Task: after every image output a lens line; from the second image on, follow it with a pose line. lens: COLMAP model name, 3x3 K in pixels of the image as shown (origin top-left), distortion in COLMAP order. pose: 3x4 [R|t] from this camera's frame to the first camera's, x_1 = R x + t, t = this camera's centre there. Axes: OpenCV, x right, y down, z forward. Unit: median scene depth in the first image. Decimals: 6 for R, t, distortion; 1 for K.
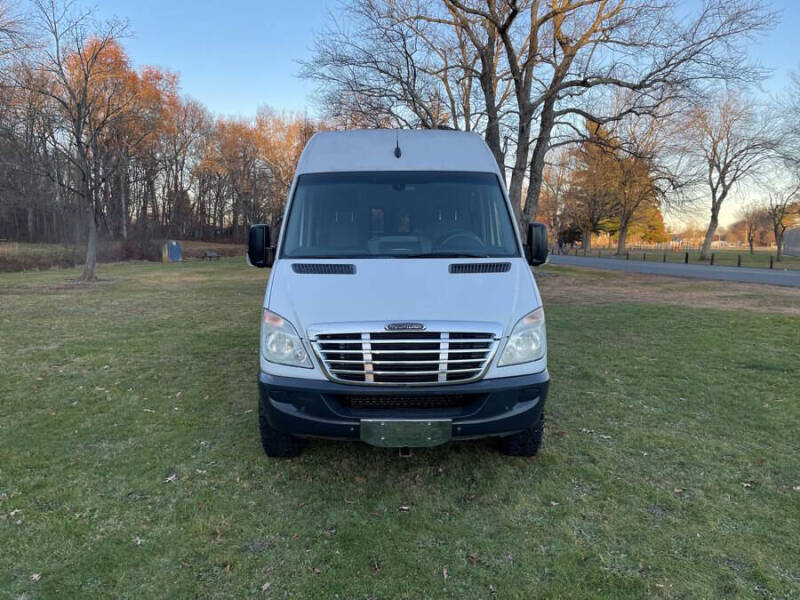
lens RADIAL K [[603.1, 0, 393.5], [0, 603.1, 305.1], [0, 0, 1]] dist [0.083967, -0.114545]
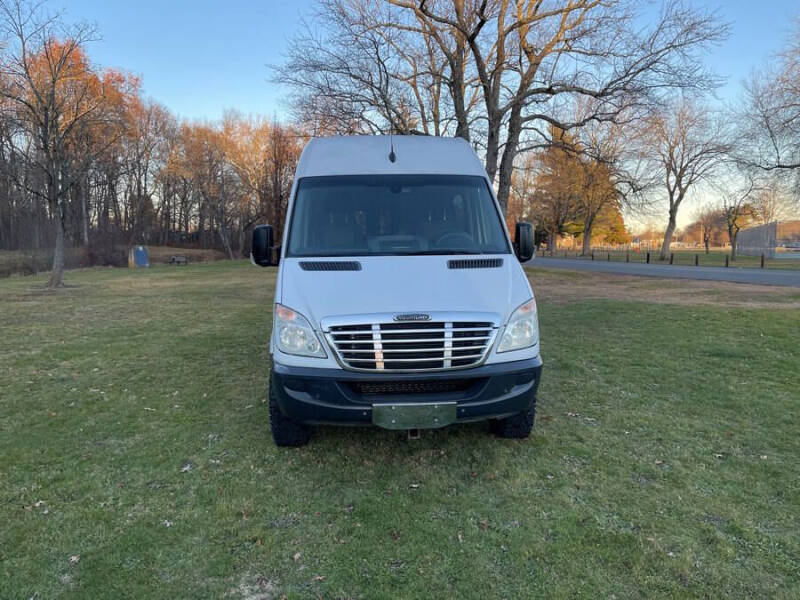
lens RADIAL K [[603.1, 0, 404.6], [0, 603.1, 298.5], [0, 0, 1]] dist [0.083967, -0.114545]
pose [[0.997532, -0.015240, 0.068535, -0.057674], [0.016361, 0.999741, -0.015832, 0.015819], [-0.068276, 0.016914, 0.997523, -0.067693]]
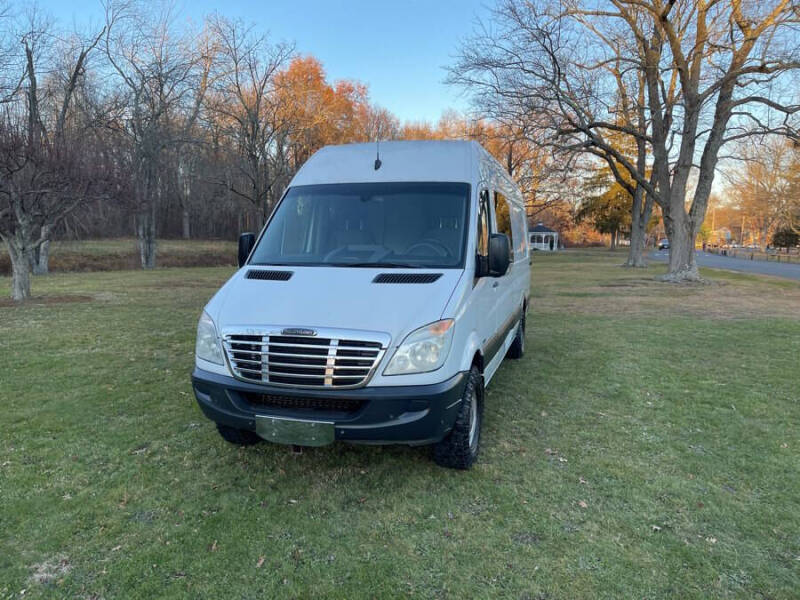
lens RADIAL K [[603.1, 0, 398.3], [0, 603.1, 298.5], [0, 0, 1]] dist [0.083967, -0.114545]
pose [[0.956747, 0.037668, -0.288473, 0.419962], [-0.040905, 0.999149, -0.005200, -0.021268], [0.288032, 0.016775, 0.957474, 0.019694]]
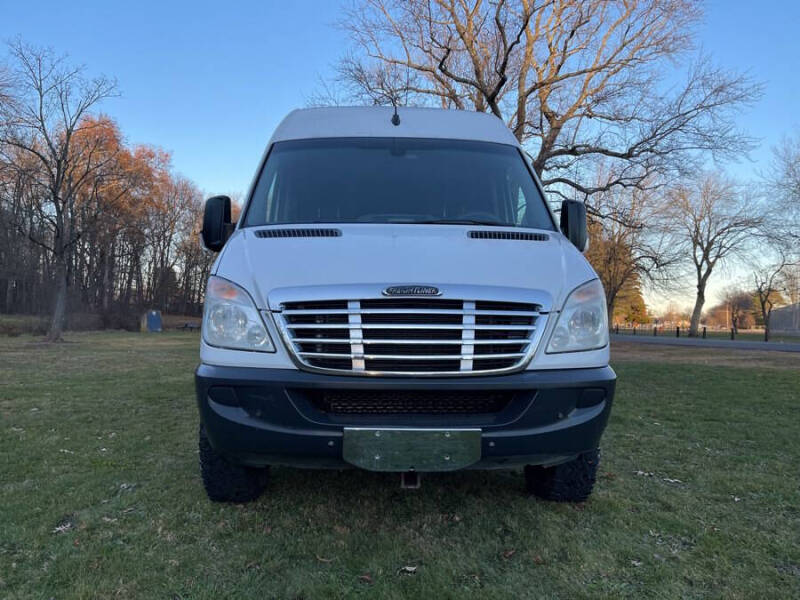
lens RADIAL K [[603.1, 0, 394.3], [0, 603.1, 303.4], [0, 0, 1]] dist [0.083967, -0.114545]
pose [[0.999619, 0.011935, 0.024901, -0.014790], [-0.008476, 0.990859, -0.134637, 0.120881], [-0.026281, 0.134375, 0.990582, 0.273237]]
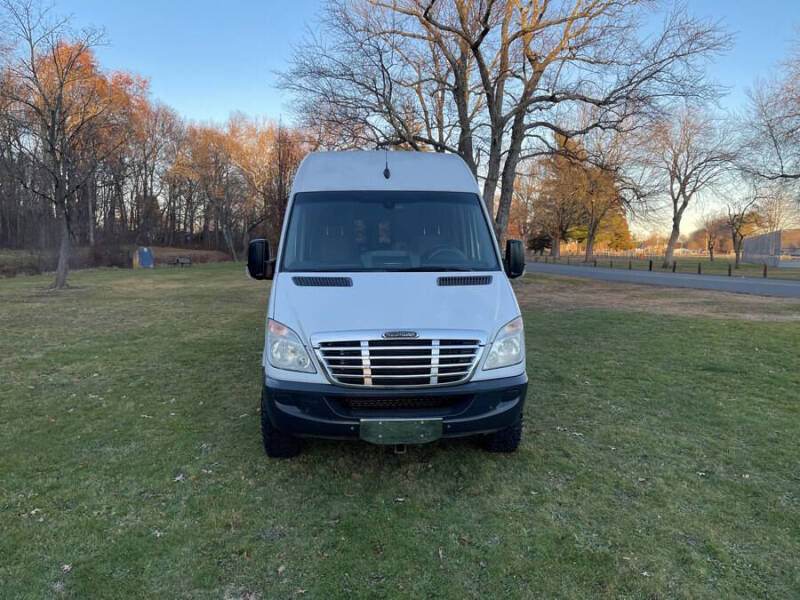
lens RADIAL K [[603.1, 0, 401.3], [0, 603.1, 297.1], [0, 0, 1]] dist [0.083967, -0.114545]
pose [[0.998330, -0.001821, 0.057741, -0.036099], [0.003149, 0.999733, -0.022908, -0.006601], [-0.057684, 0.023052, 0.998069, -0.092190]]
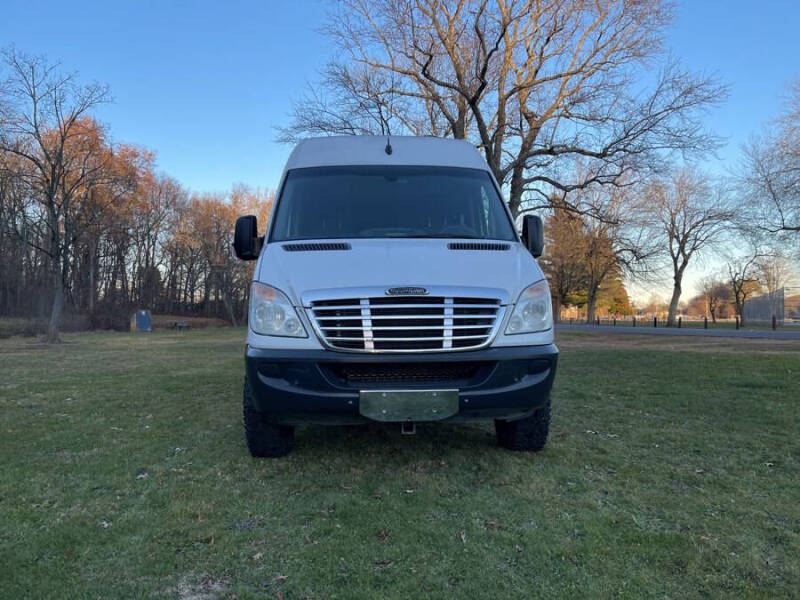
lens RADIAL K [[603.1, 0, 400.1], [0, 603.1, 300.3], [0, 0, 1]] dist [0.083967, -0.114545]
pose [[0.998417, -0.004950, 0.056033, -0.037197], [0.012355, 0.991096, -0.132577, 0.148028], [-0.054878, 0.133060, 0.989588, 0.061587]]
